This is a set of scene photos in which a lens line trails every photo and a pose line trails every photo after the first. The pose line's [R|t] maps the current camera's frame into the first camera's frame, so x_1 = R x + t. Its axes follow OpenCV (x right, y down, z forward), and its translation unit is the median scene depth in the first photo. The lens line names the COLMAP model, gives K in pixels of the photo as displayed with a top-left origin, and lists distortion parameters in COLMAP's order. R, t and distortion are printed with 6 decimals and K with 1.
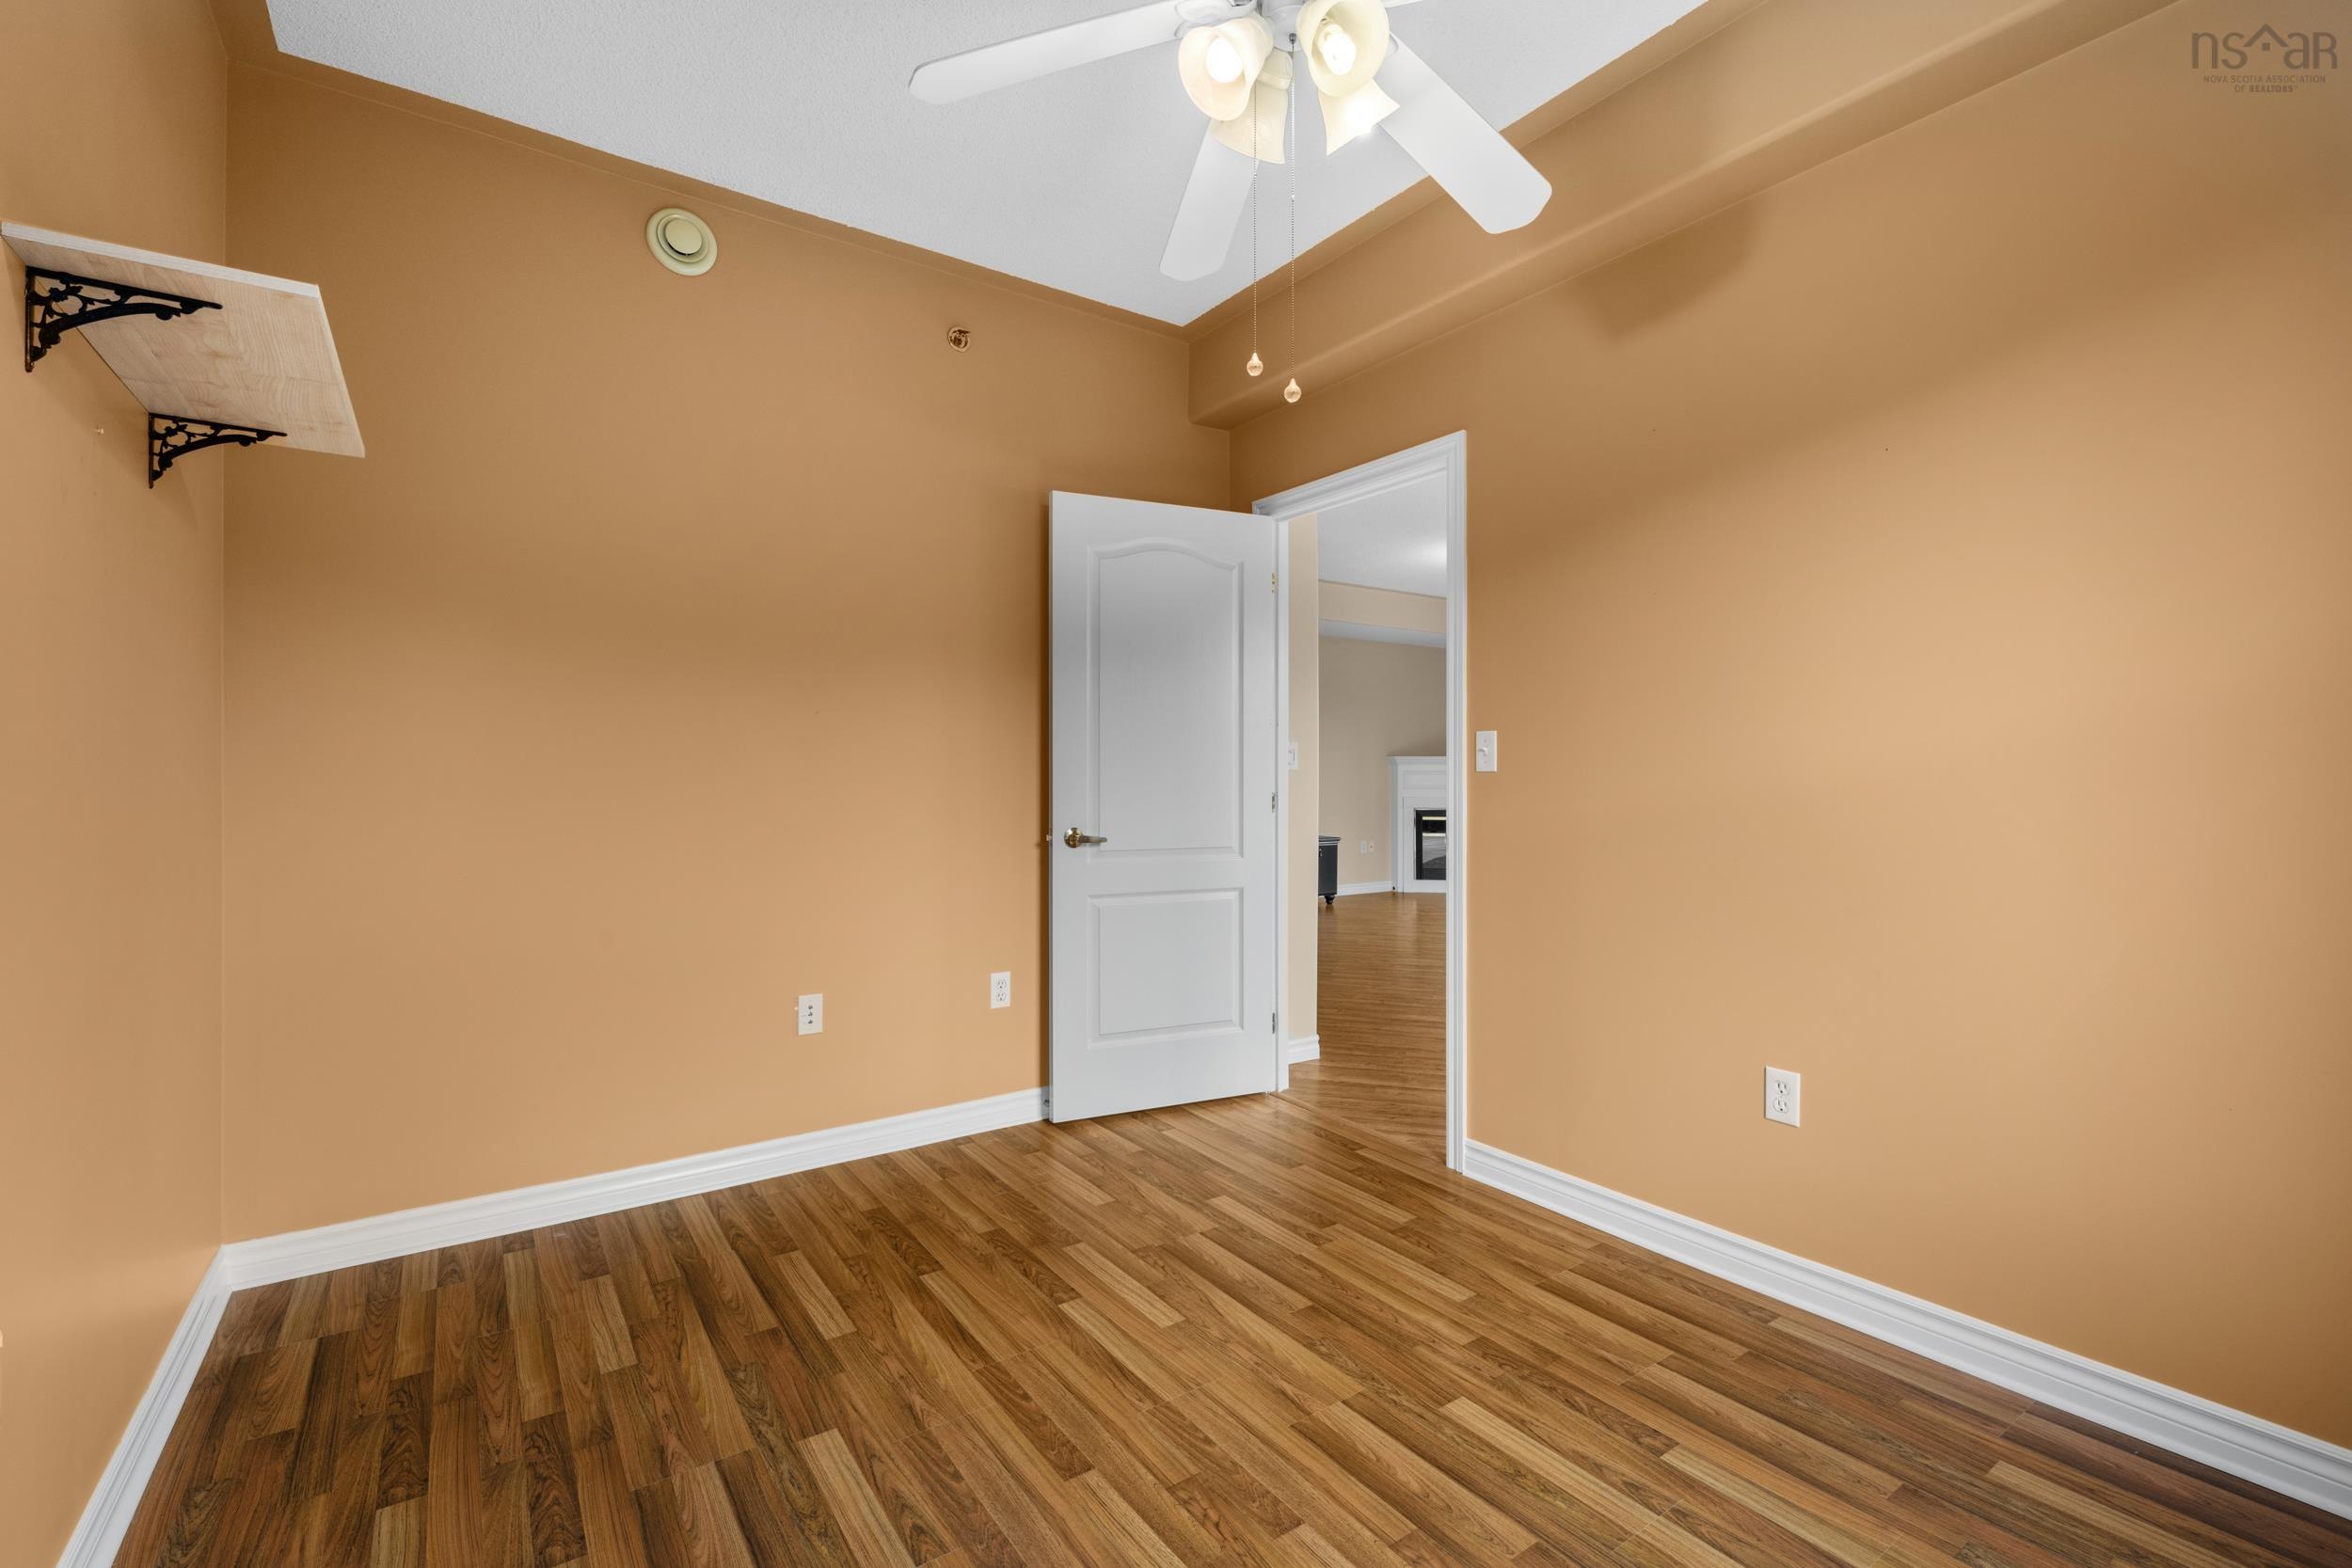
lens RADIAL K [[1062.9, 0, 1176.1], [0, 1062.9, 790.3], [0, 0, 1]] dist [-0.000503, 0.000170]
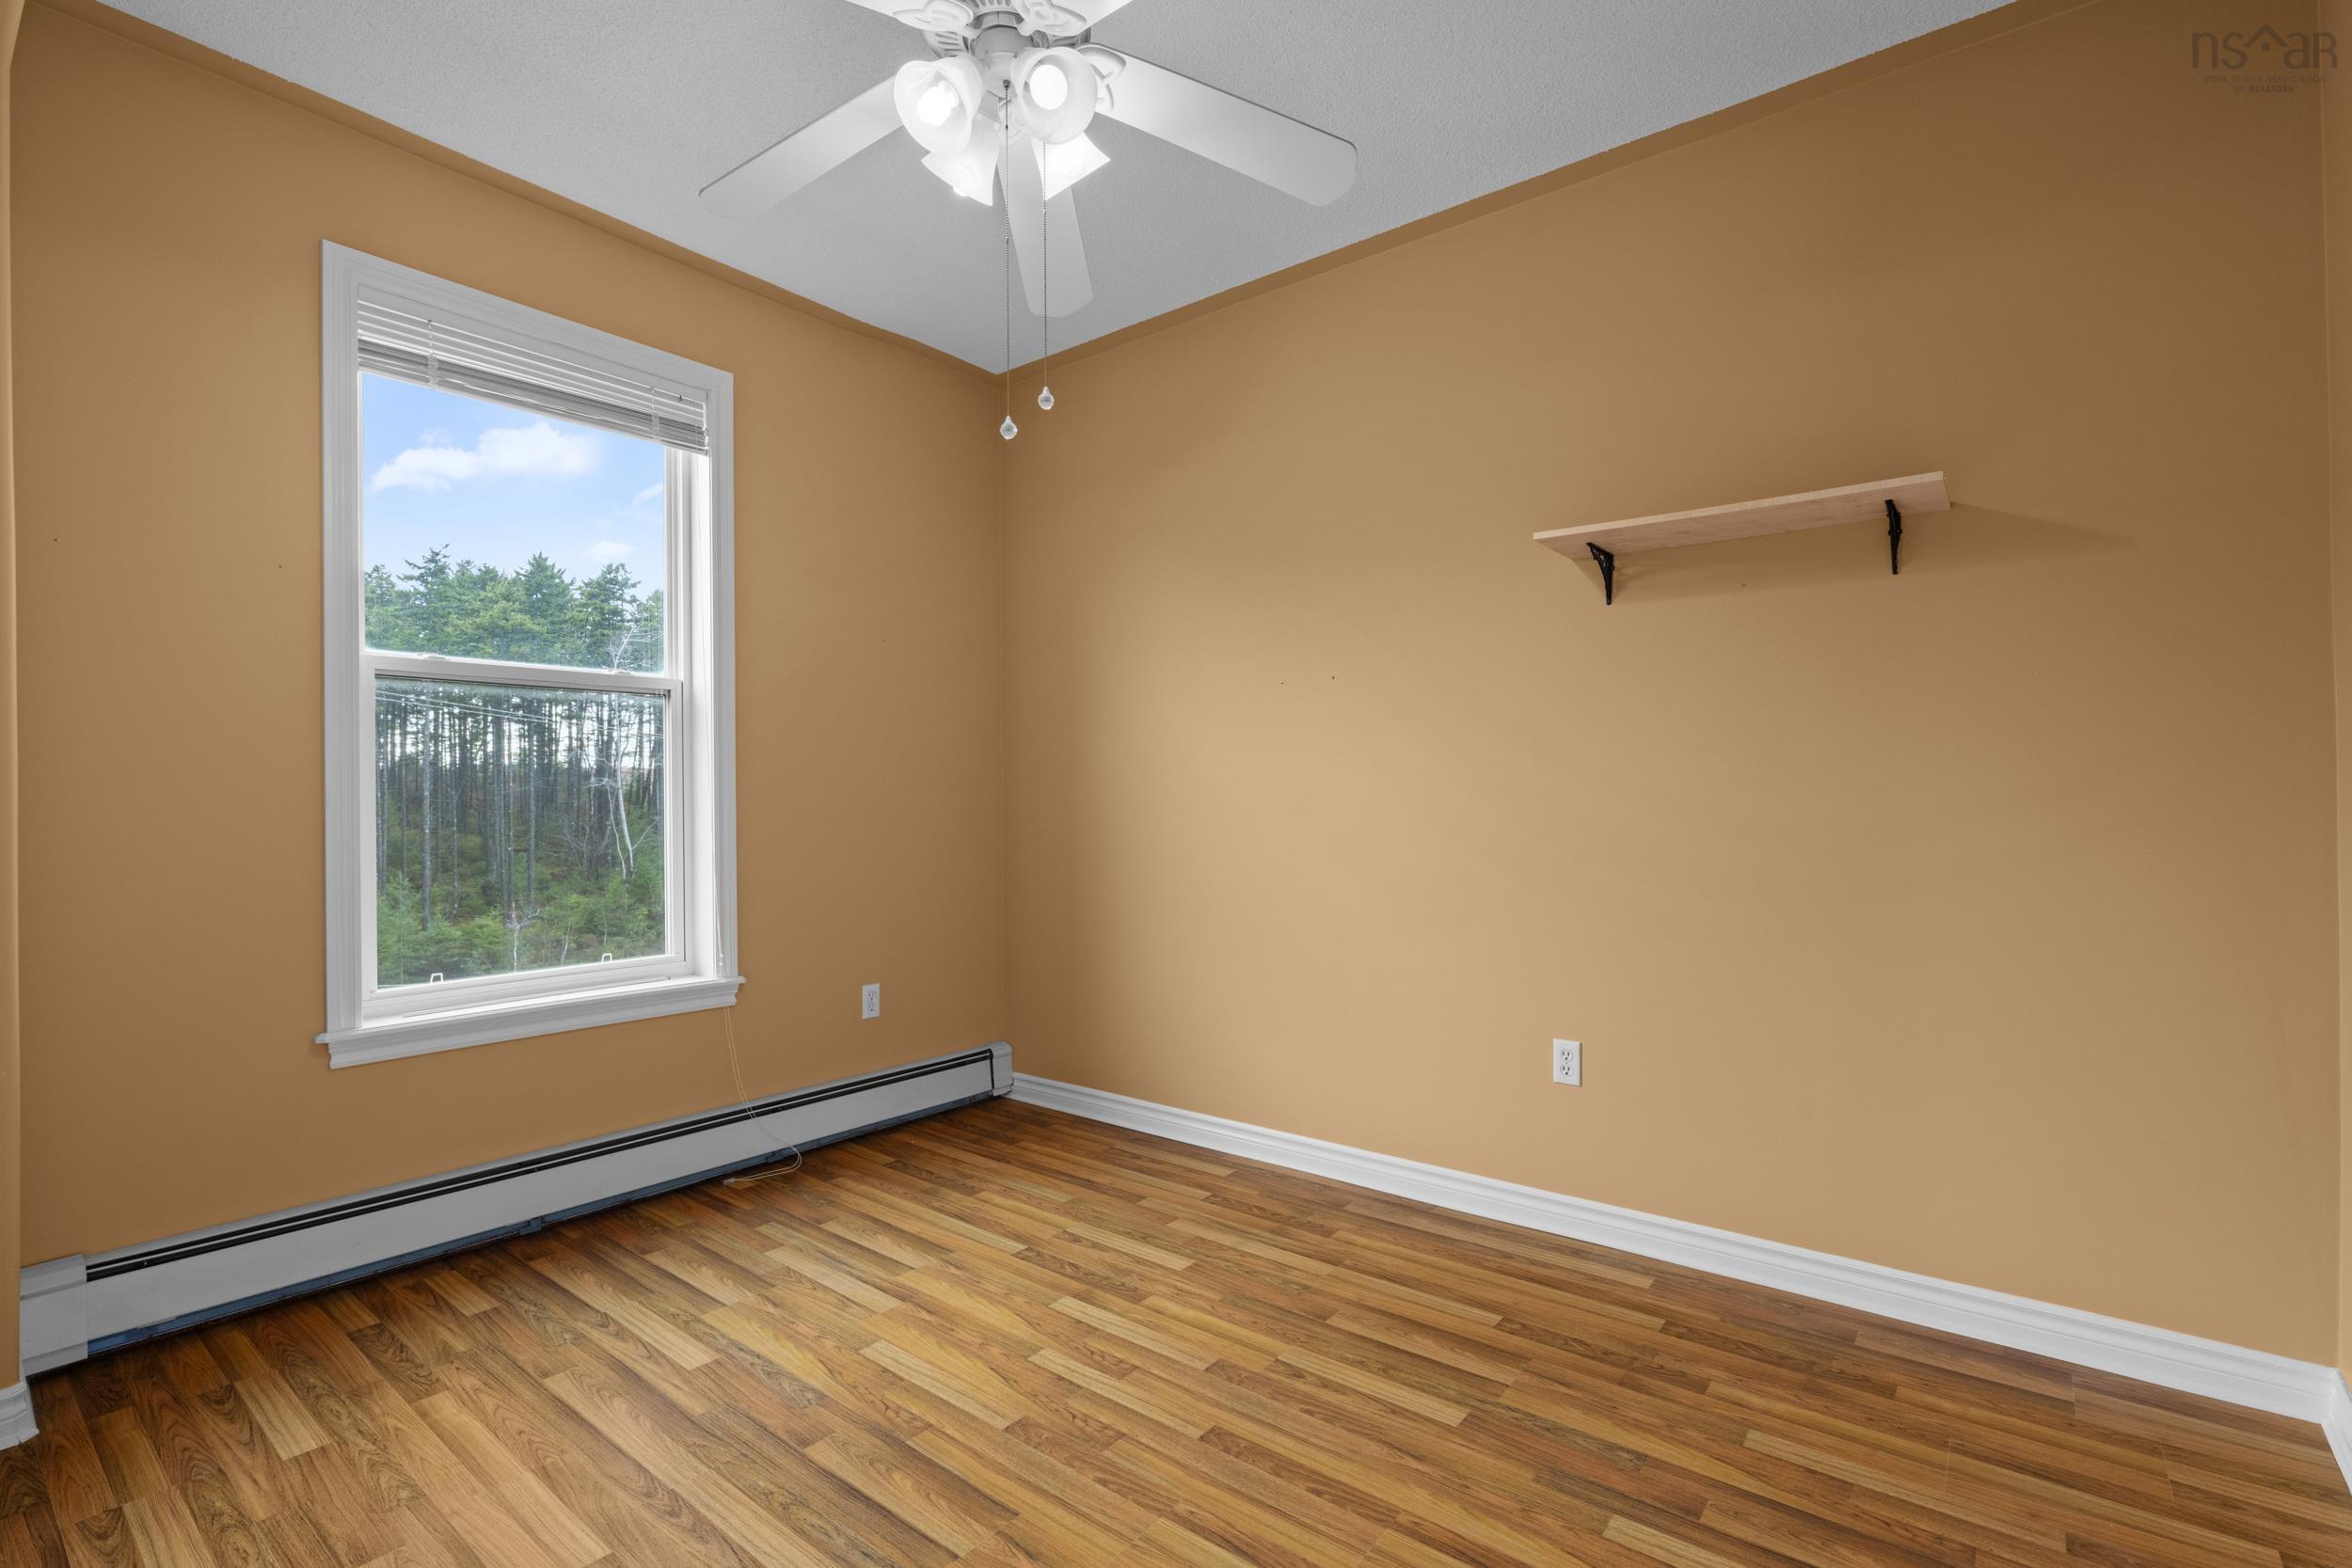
lens RADIAL K [[1062.9, 0, 1176.1], [0, 1062.9, 790.3], [0, 0, 1]] dist [-0.000503, 0.000170]
pose [[-0.957576, 0.004214, -0.288148, 0.244360], [0.002654, 0.999980, 0.005804, -0.030012], [0.288167, 0.004793, -0.957568, 1.954405]]
